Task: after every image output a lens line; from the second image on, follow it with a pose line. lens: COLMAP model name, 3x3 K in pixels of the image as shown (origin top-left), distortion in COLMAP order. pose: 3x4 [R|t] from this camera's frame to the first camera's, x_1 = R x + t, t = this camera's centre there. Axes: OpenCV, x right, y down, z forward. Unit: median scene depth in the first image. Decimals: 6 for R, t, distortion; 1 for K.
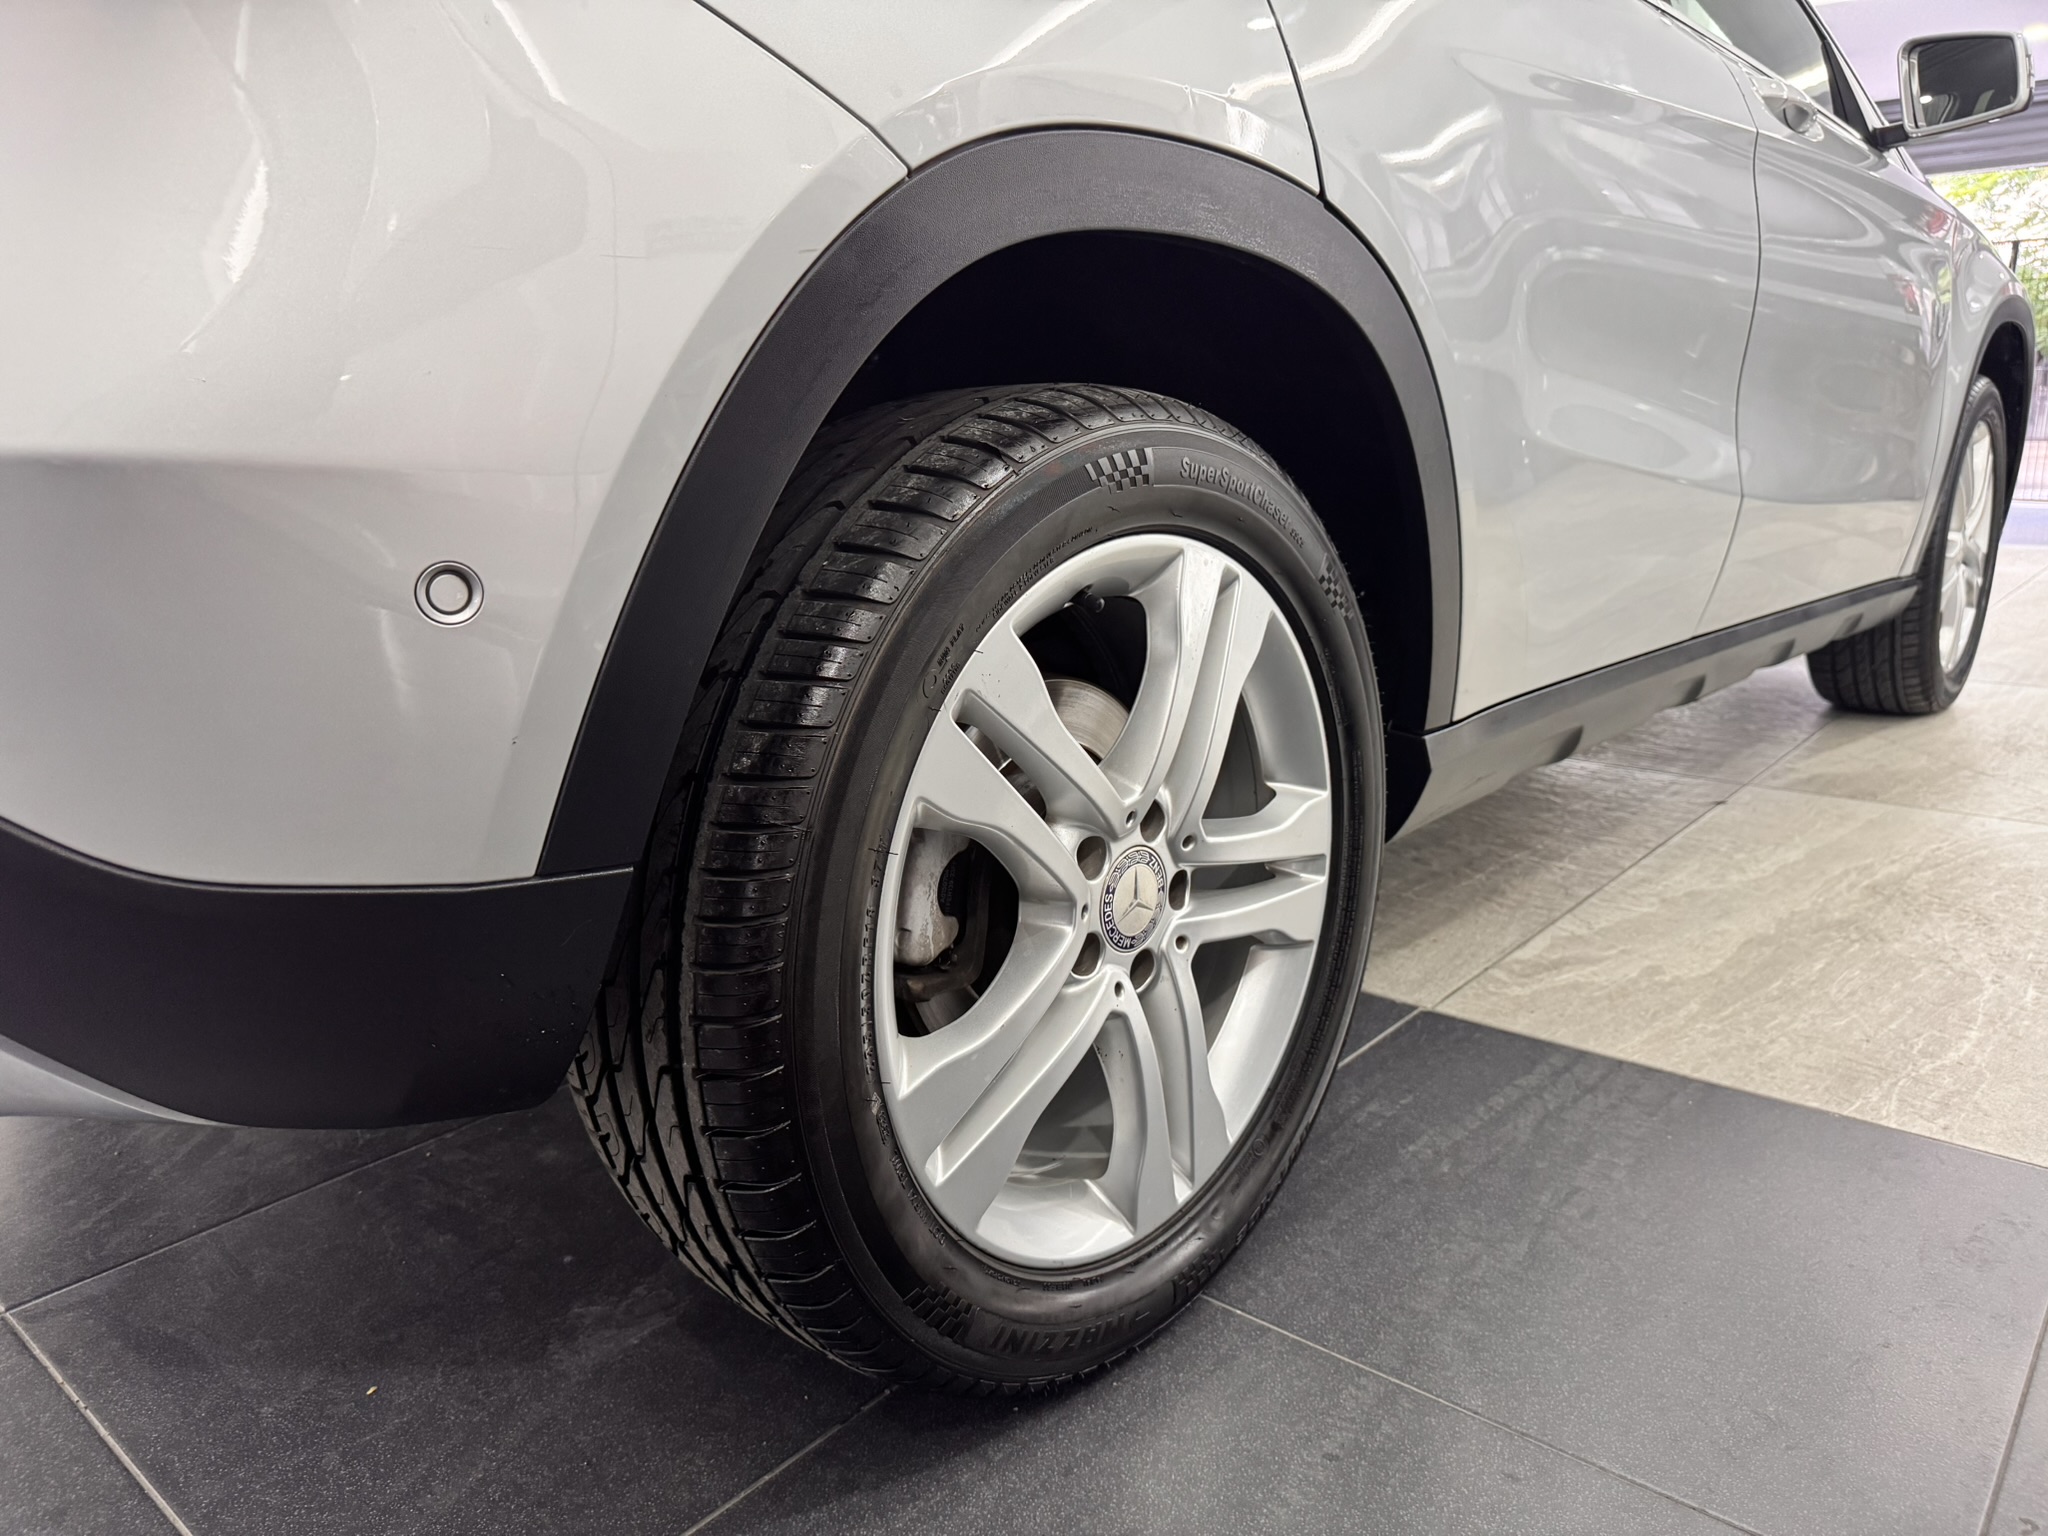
lens RADIAL K [[1448.4, 0, 1029.7], [0, 1448.4, 764.2], [0, 0, 1]] dist [0.047134, -0.057800]
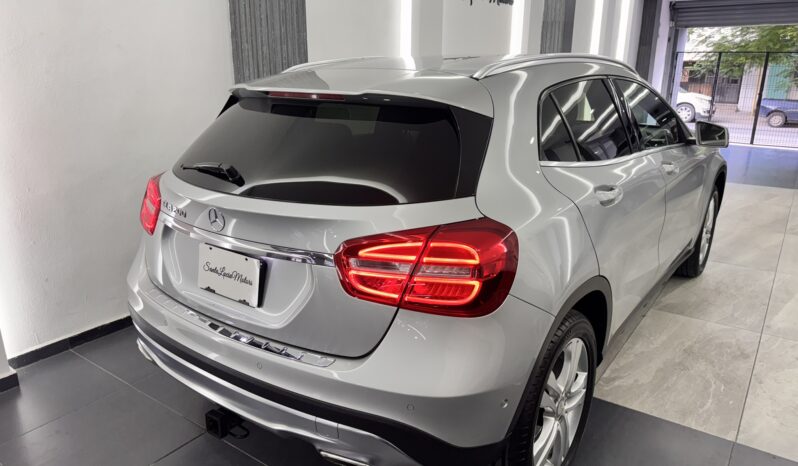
lens RADIAL K [[568.8, 0, 394.6], [0, 568.8, 233.4], [0, 0, 1]] dist [0.021606, 0.001660]
pose [[0.996230, -0.008330, 0.086355, -0.354018], [0.002793, 0.997943, 0.064045, -0.340668], [-0.086711, -0.063562, 0.994204, -0.478782]]
